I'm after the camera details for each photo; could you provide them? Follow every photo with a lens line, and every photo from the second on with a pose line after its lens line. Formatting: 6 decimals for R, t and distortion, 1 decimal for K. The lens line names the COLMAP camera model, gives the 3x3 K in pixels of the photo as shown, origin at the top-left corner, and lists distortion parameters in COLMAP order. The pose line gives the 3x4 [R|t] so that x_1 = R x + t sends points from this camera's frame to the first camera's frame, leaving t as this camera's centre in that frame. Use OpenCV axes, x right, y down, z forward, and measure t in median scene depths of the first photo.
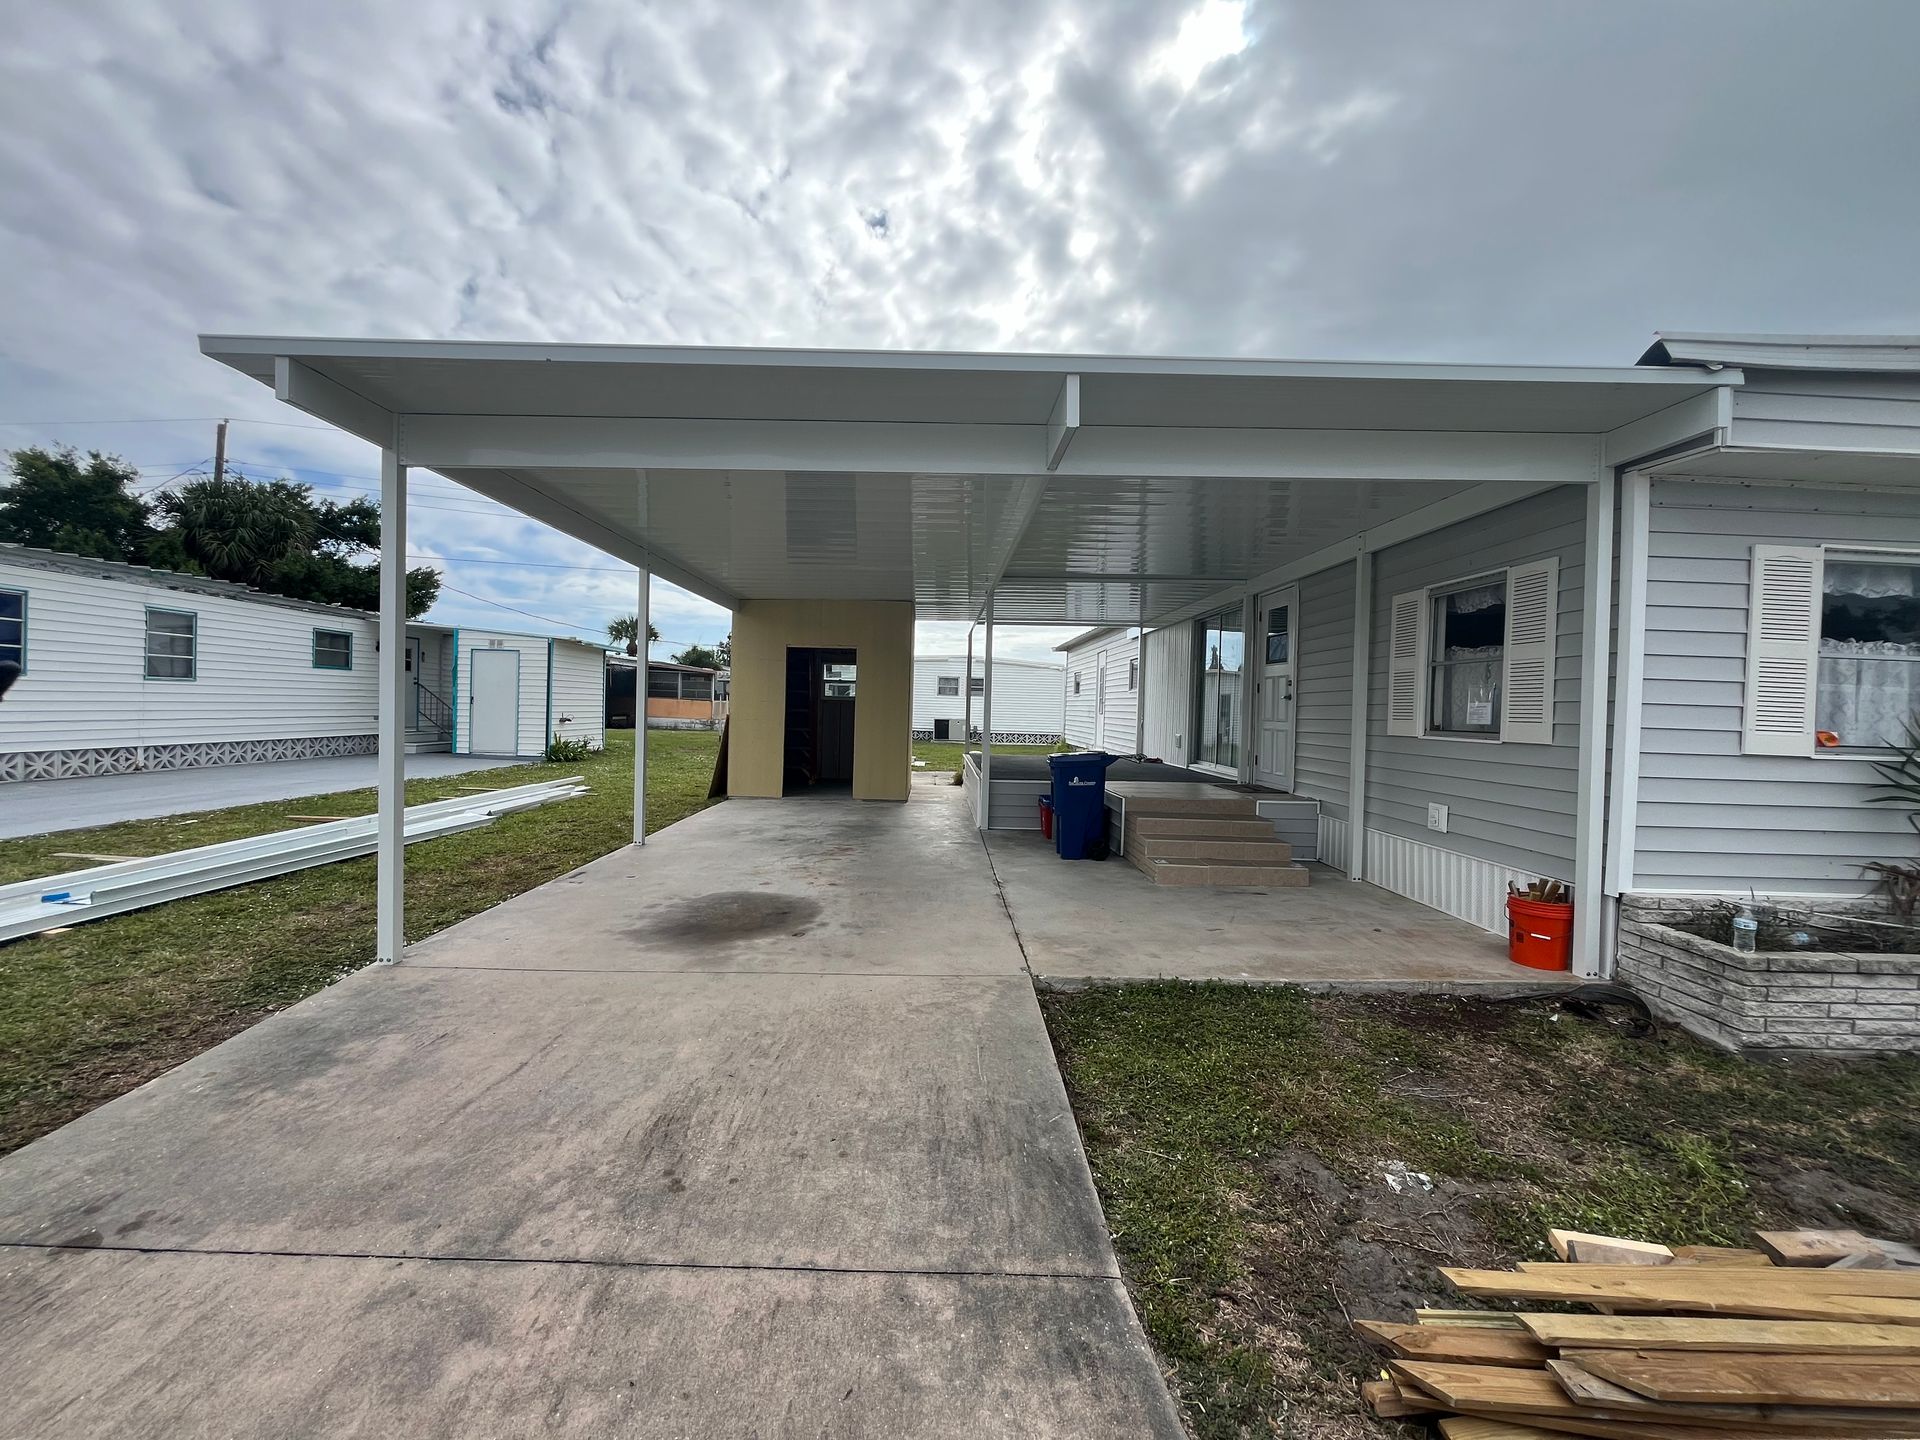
lens RADIAL K [[777.7, 0, 960.4], [0, 777.7, 727.1], [0, 0, 1]] dist [0.001438, 0.000237]
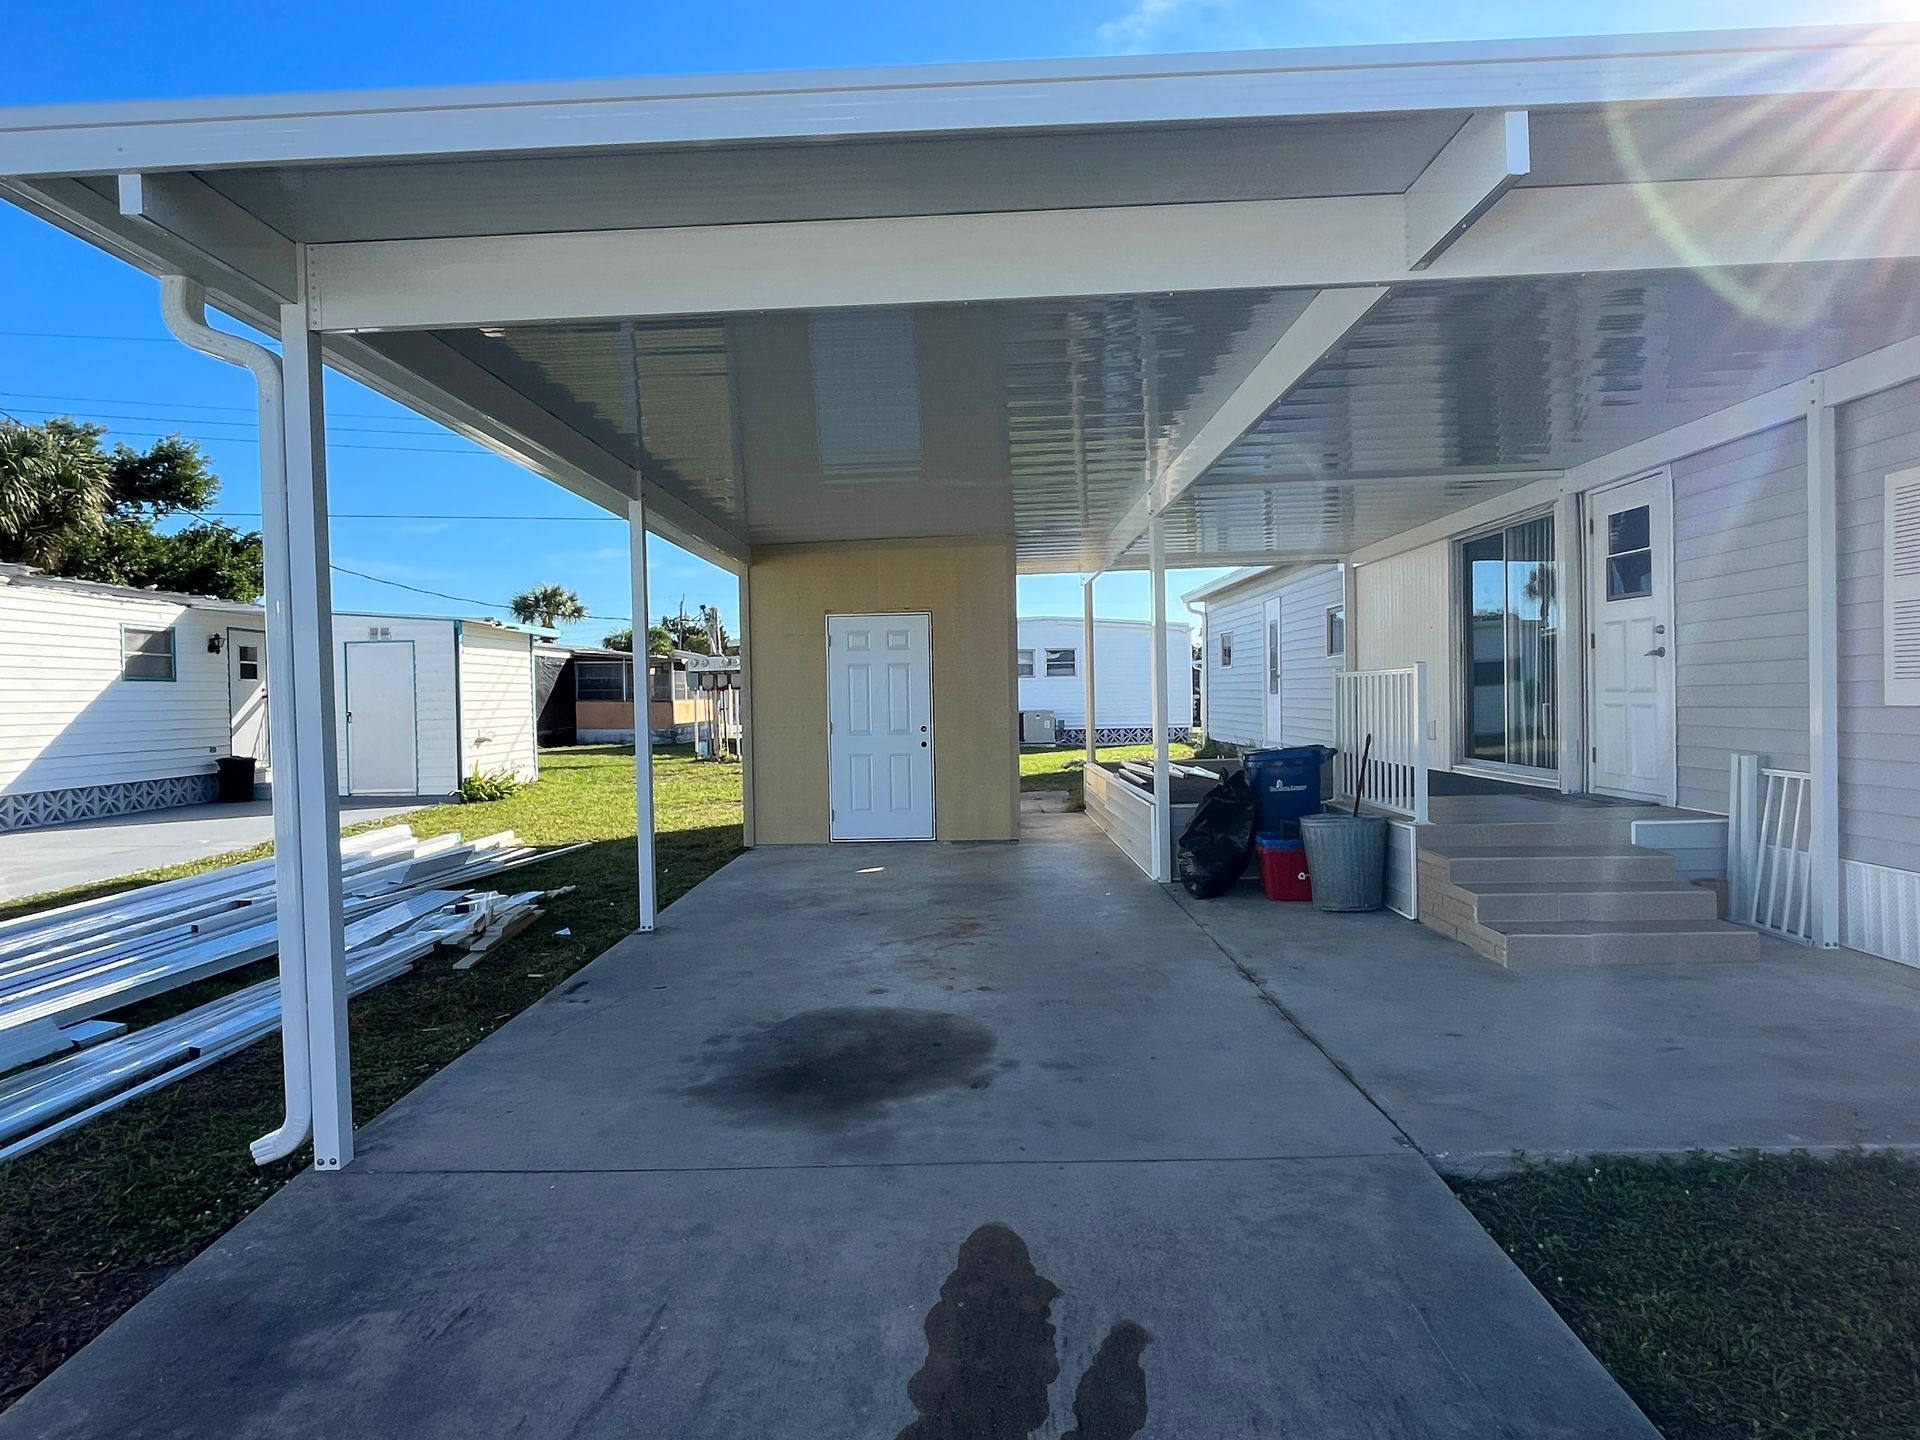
lens RADIAL K [[1119.7, 0, 957.8], [0, 1119.7, 716.3], [0, 0, 1]] dist [0.000135, -0.001891]
pose [[0.998051, -0.045697, -0.042486, -0.168428], [0.045359, 0.998931, -0.008882, -0.008106], [0.042846, 0.006938, 0.999058, 0.134752]]
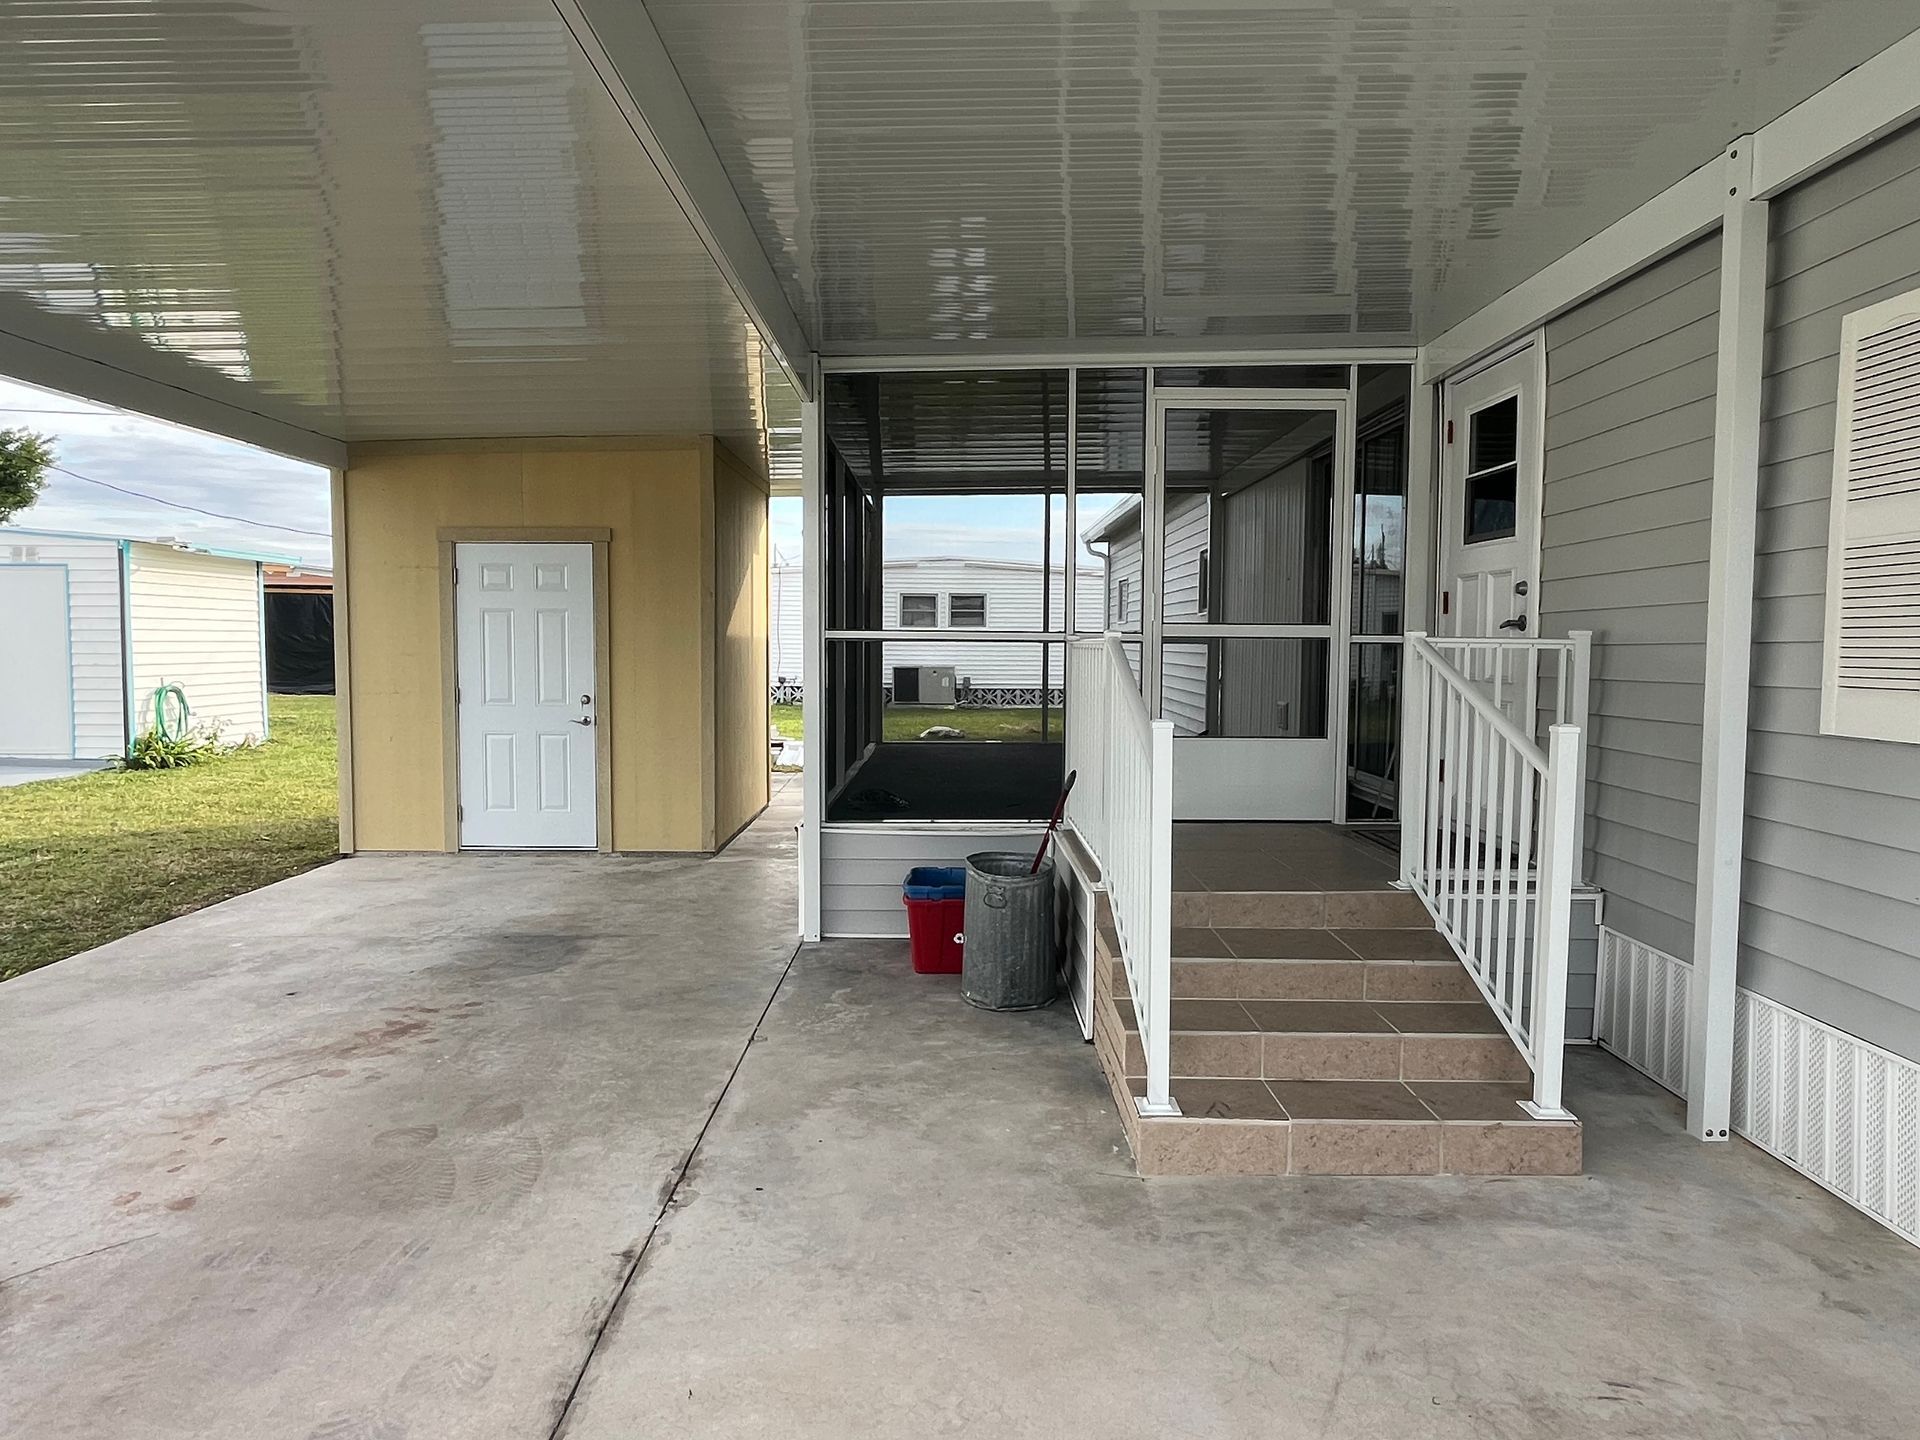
lens RADIAL K [[1199.8, 0, 948.9], [0, 1199.8, 714.7], [0, 0, 1]] dist [-0.001713, -0.002287]
pose [[0.999066, -0.019740, -0.038449, 0.243469], [0.021028, 0.999221, 0.033395, -0.030296], [0.037760, -0.034172, 0.998702, 0.599675]]
